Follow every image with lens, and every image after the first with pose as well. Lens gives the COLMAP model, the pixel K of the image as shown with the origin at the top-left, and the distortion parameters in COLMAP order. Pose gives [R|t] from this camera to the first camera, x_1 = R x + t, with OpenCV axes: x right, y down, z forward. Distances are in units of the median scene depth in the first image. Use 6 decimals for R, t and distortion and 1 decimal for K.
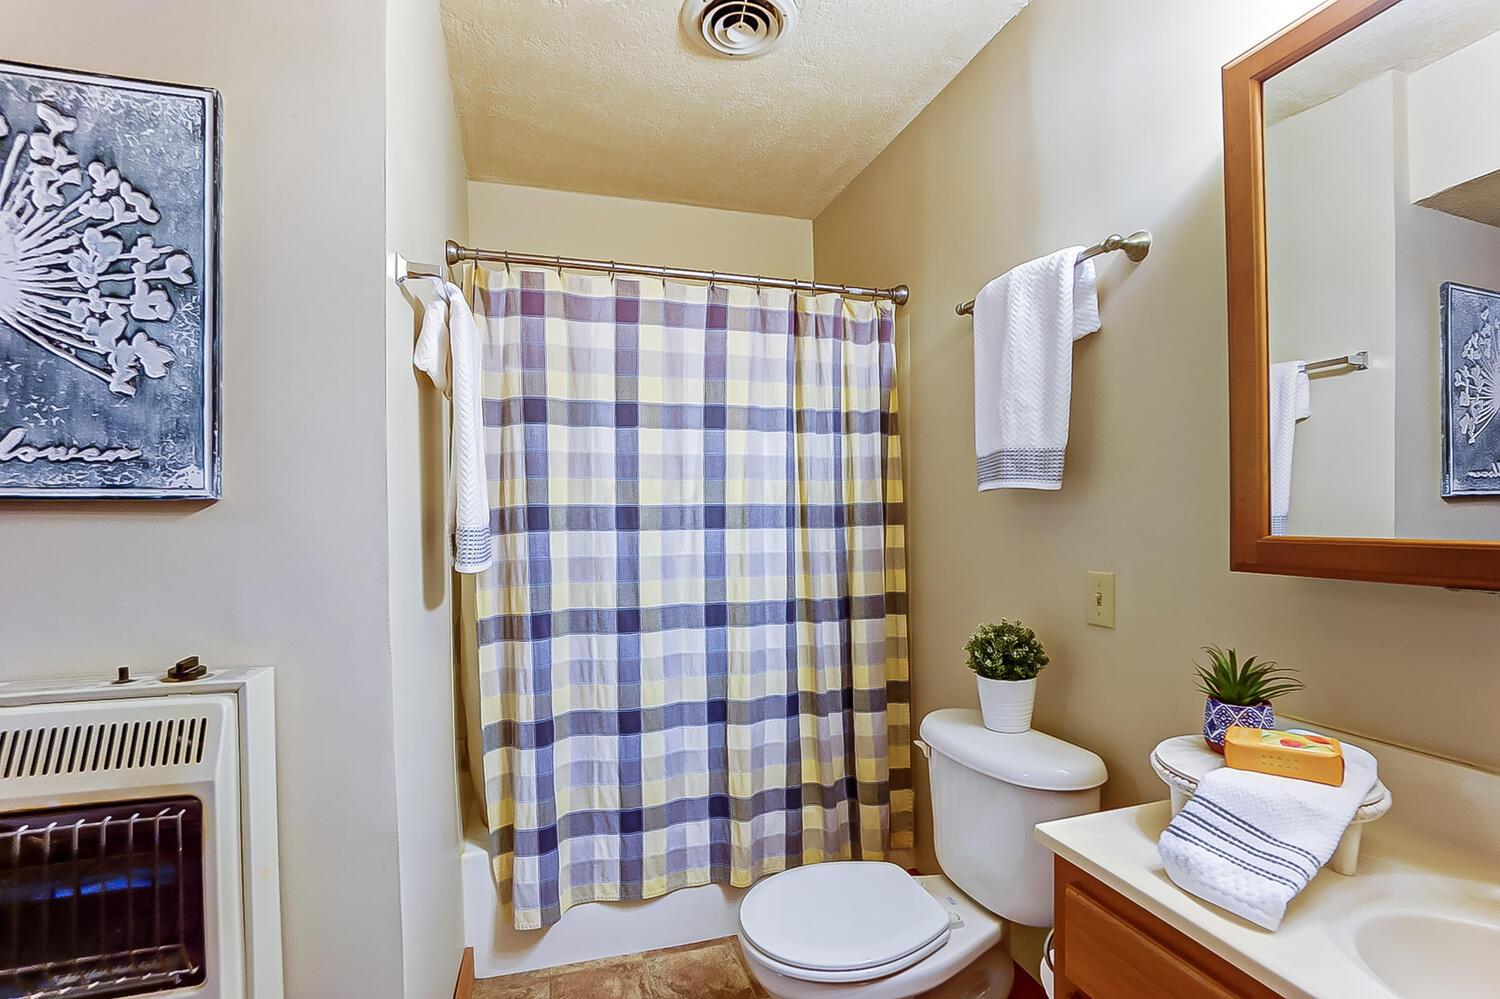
lens RADIAL K [[683.6, 0, 766.0], [0, 683.6, 517.9], [0, 0, 1]] dist [-0.042192, 0.001810]
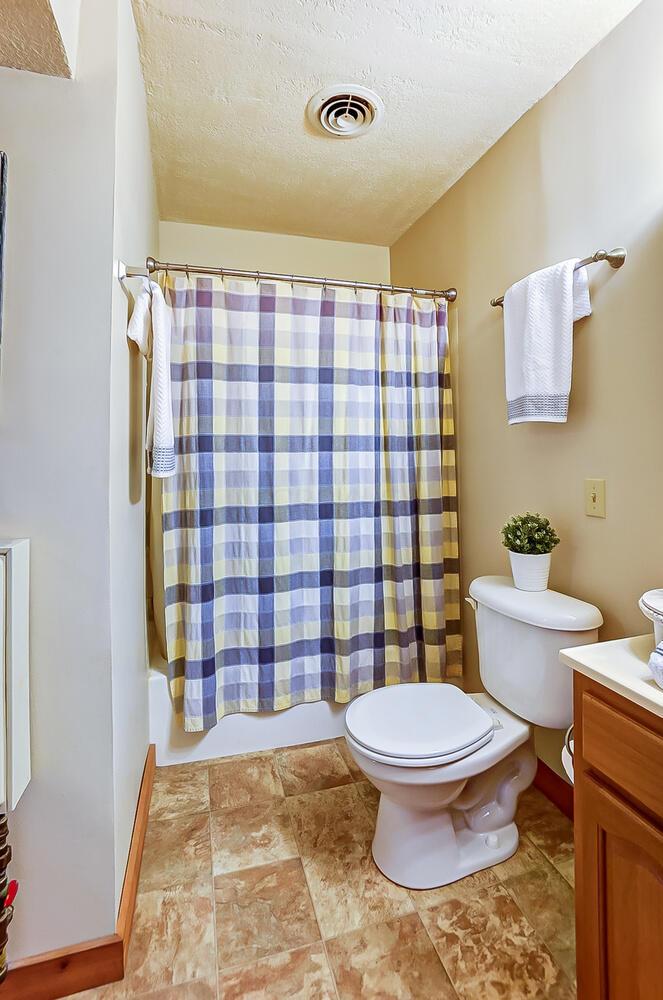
lens RADIAL K [[467.7, 0, 346.7], [0, 467.7, 431.8], [0, 0, 1]] dist [-0.050634, 0.012025]
pose [[0.999969, 0.003240, -0.007197, -0.023950], [-0.003571, 0.998910, -0.046548, 0.020603], [0.007038, 0.046572, 0.998890, 0.001240]]
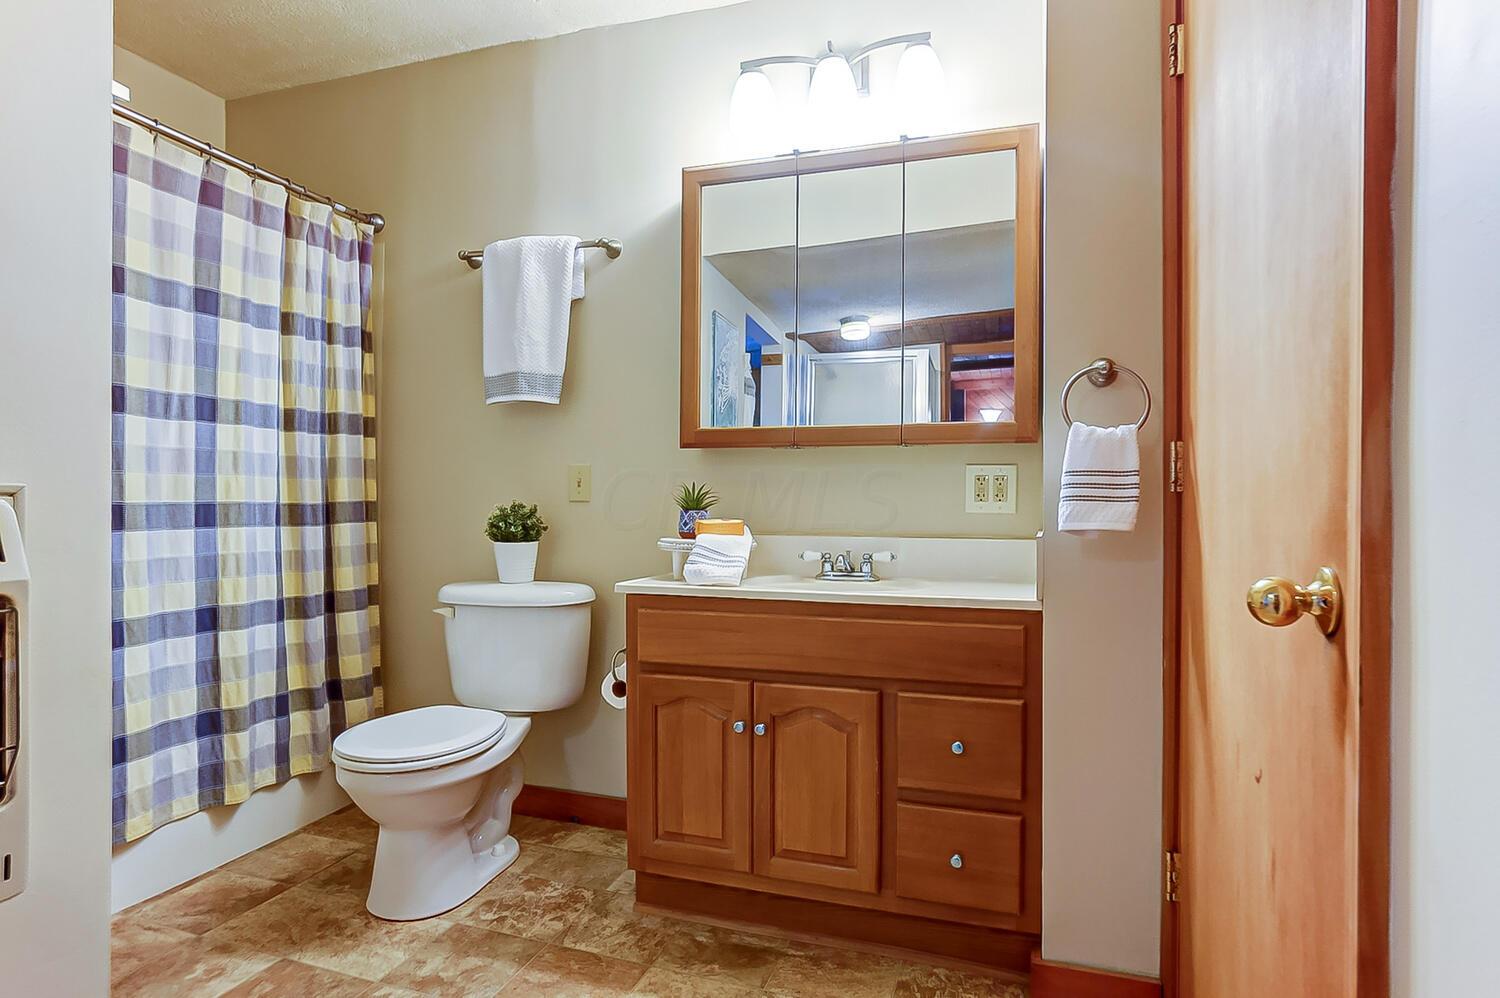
lens RADIAL K [[845.0, 0, 725.1], [0, 845.0, 508.0], [0, 0, 1]] dist [-0.018511, 0.009512]
pose [[0.597349, 0.012520, 0.801884, -0.590536], [-0.003144, 0.999907, -0.013270, 0.151731], [-0.801975, 0.005406, 0.597333, -0.254041]]
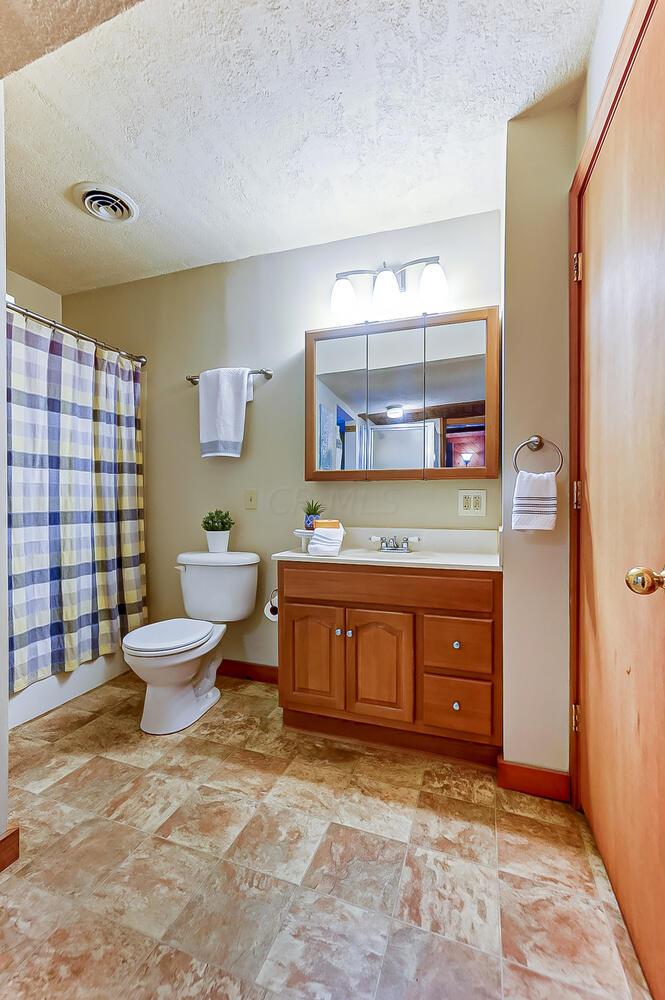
lens RADIAL K [[446.7, 0, 313.5], [0, 446.7, 504.8], [0, 0, 1]] dist [0.000599, -0.000287]
pose [[0.613807, 0.006083, 0.789433, -0.594098], [0.000493, 0.999967, -0.008089, 0.121757], [-0.789456, 0.005355, 0.613784, -0.234710]]
